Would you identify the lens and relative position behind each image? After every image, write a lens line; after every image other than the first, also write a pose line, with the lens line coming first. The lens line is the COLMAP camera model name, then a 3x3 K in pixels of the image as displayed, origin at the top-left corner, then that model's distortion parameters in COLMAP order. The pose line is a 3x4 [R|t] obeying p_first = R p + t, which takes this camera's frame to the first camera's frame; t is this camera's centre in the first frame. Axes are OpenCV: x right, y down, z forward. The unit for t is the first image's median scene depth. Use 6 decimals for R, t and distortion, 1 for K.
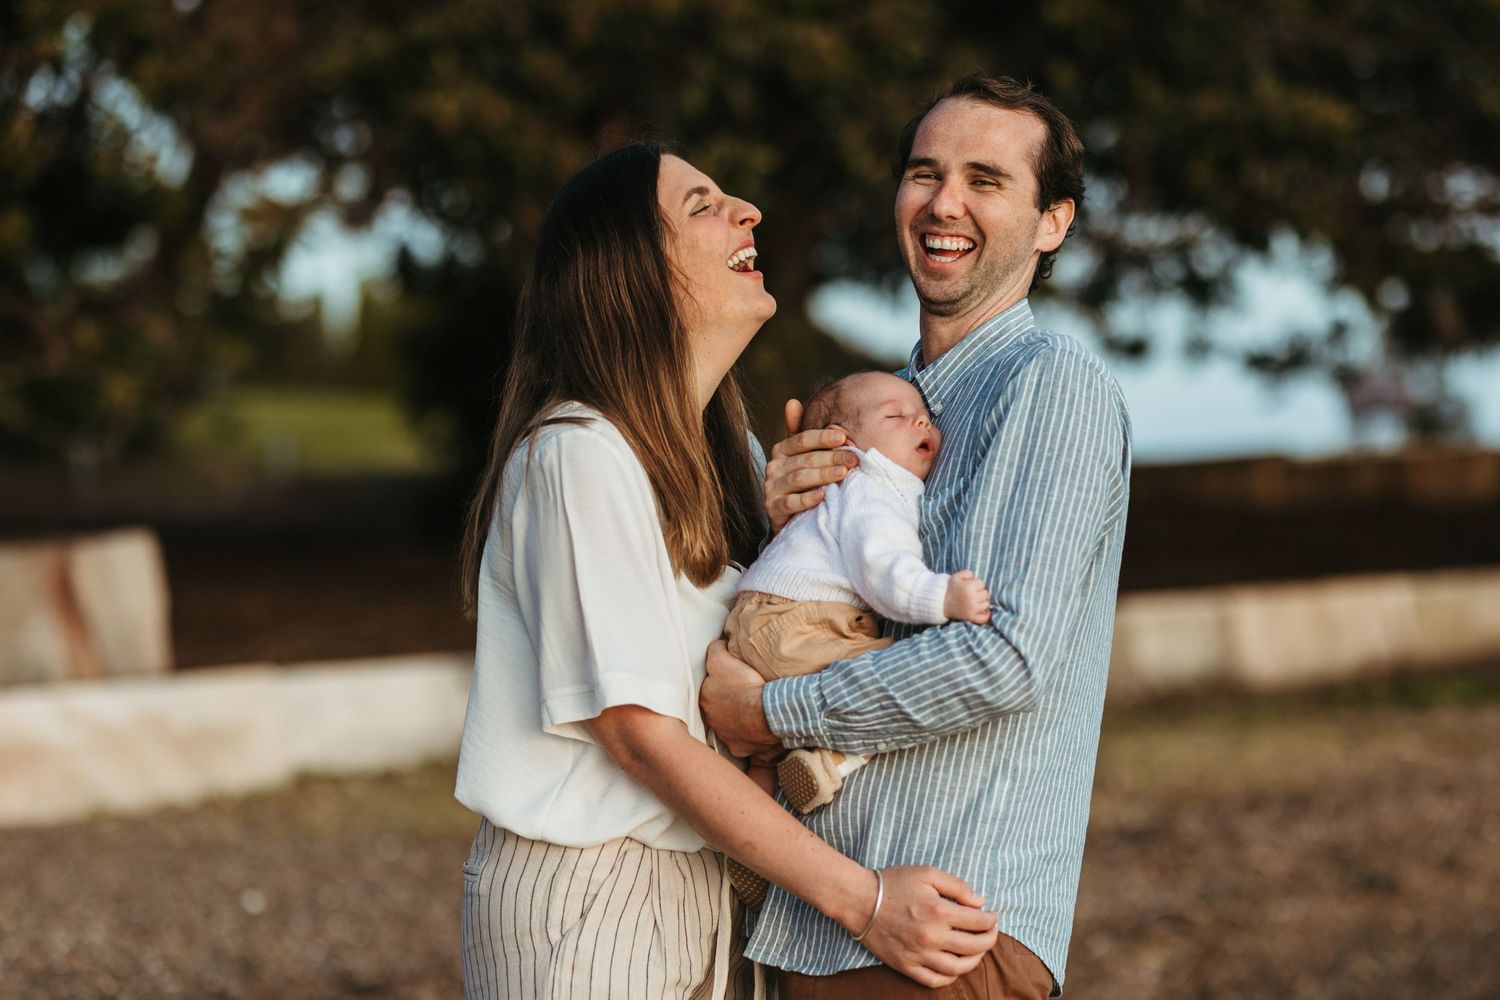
lens RADIAL K [[2011.0, 0, 750.0], [0, 2011.0, 500.0], [0, 0, 1]] dist [0.022136, 0.085872]
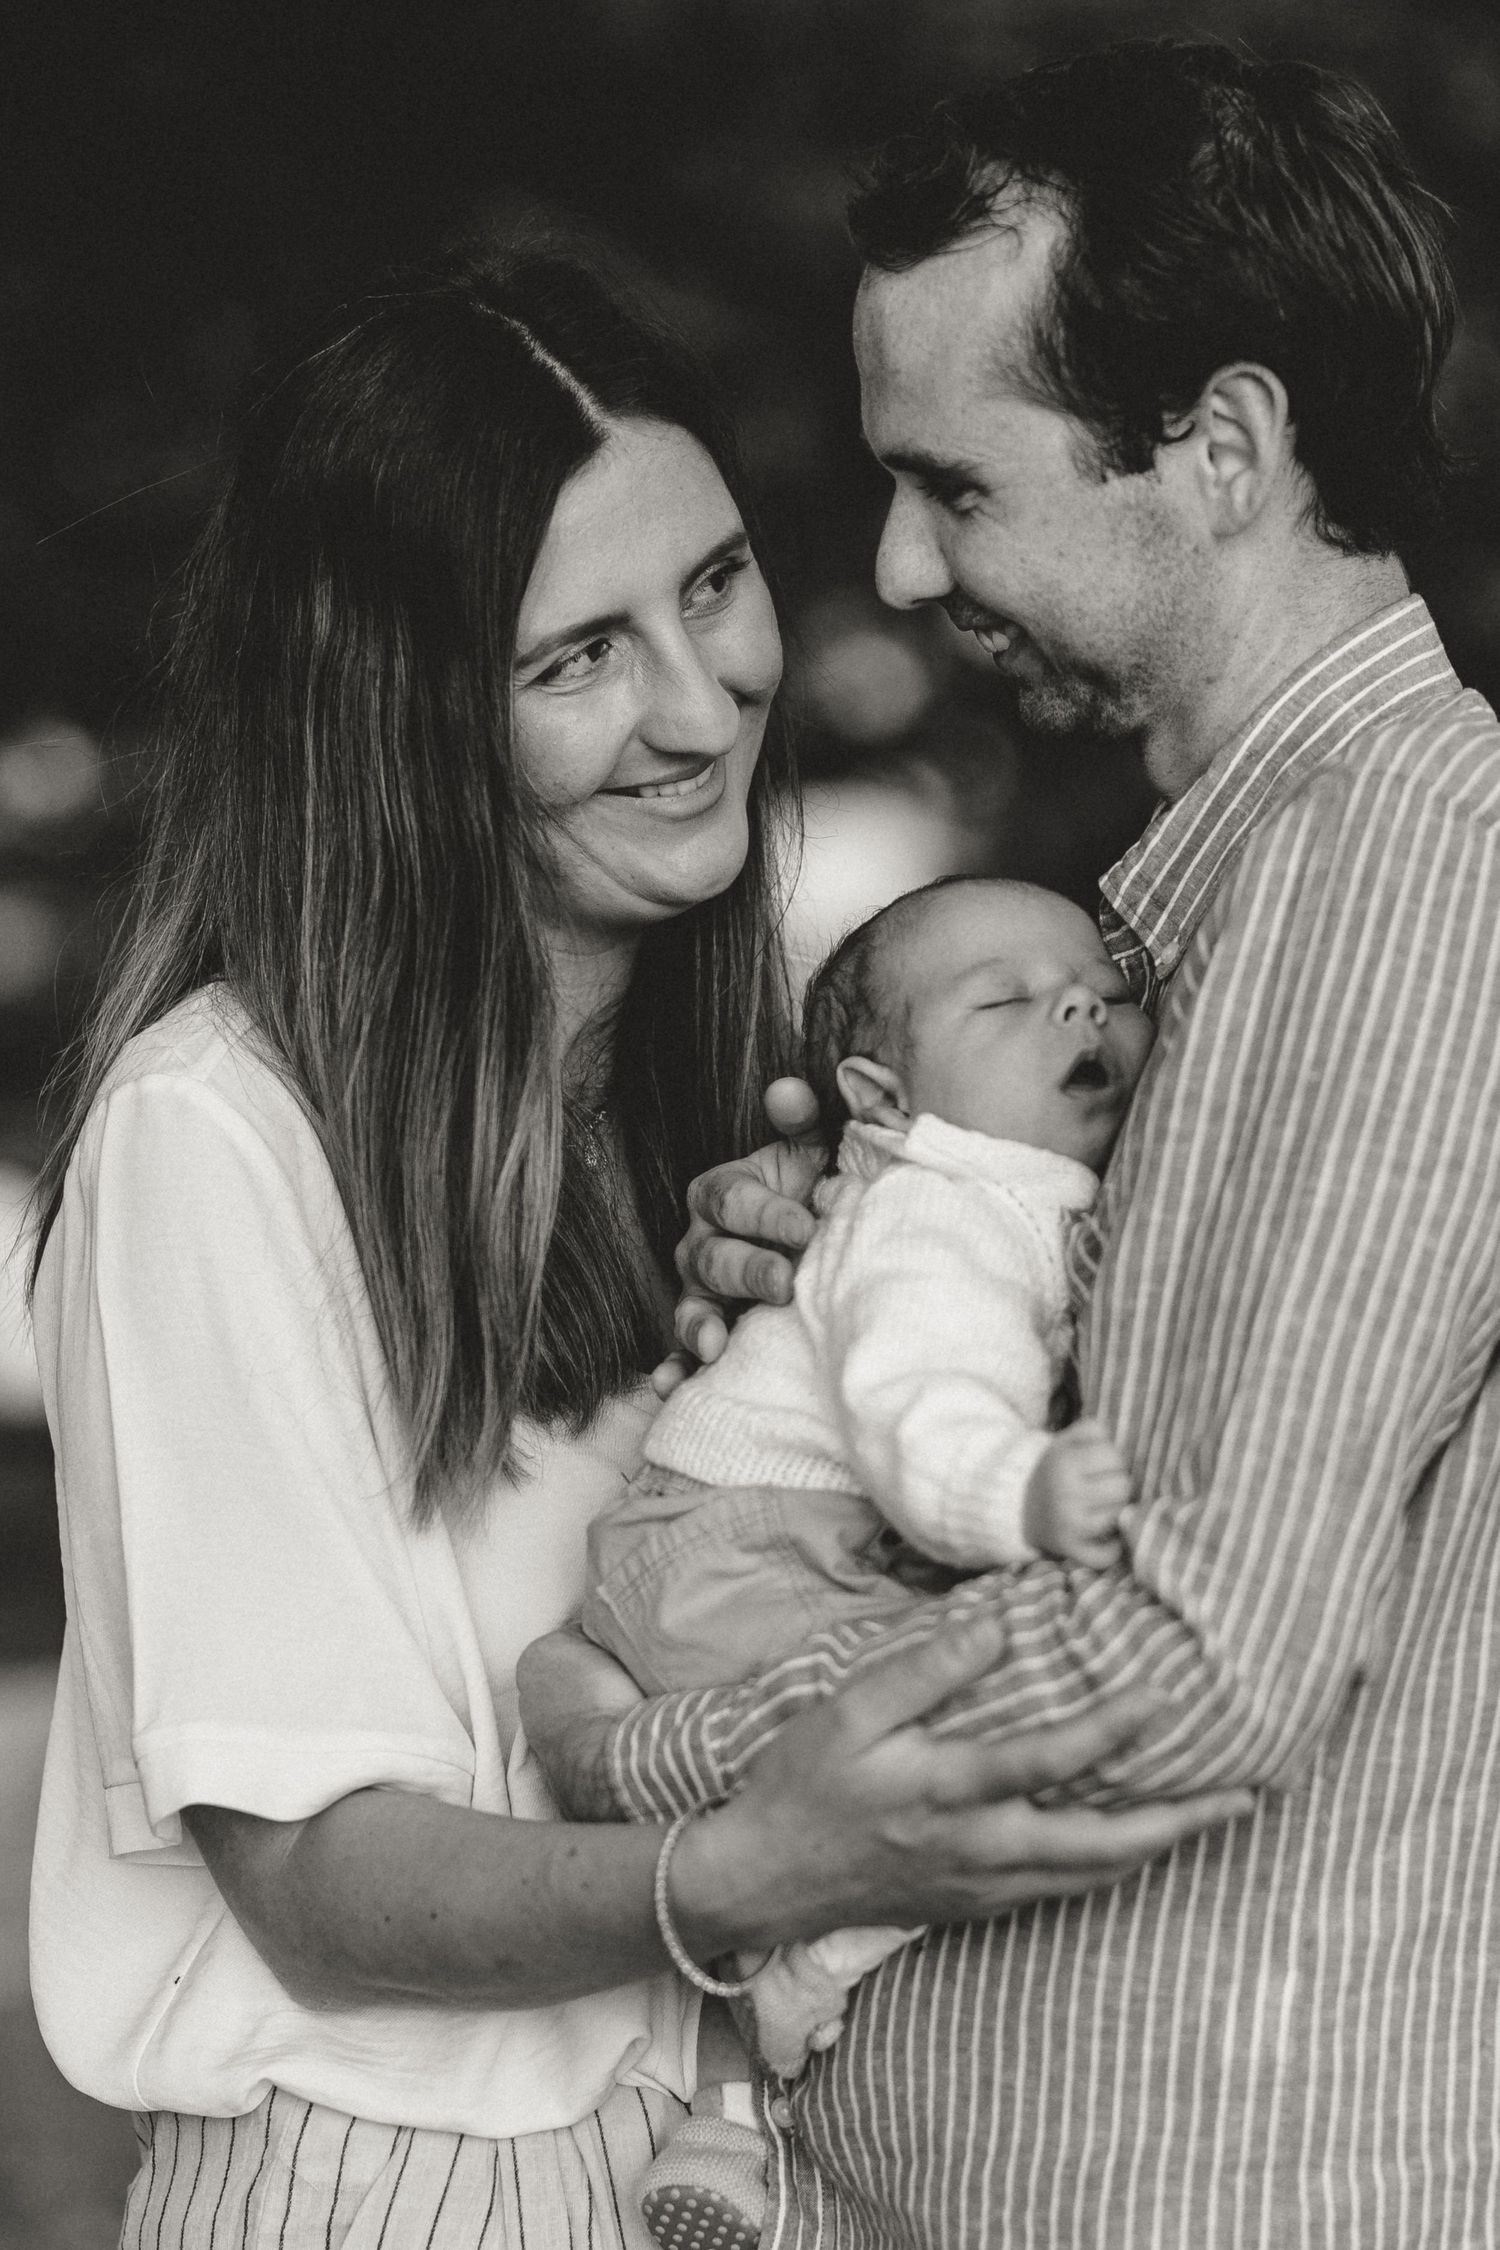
lens RADIAL K [[3016.5, 0, 750.0], [0, 3016.5, 1125.0], [0, 0, 1]] dist [0.022136, 0.085872]
pose [[0.878006, -0.067674, -0.473841, 0.315097], [0.078776, 0.996886, 0.003595, -0.023767], [0.472122, -0.040483, 0.880603, 0.482109]]
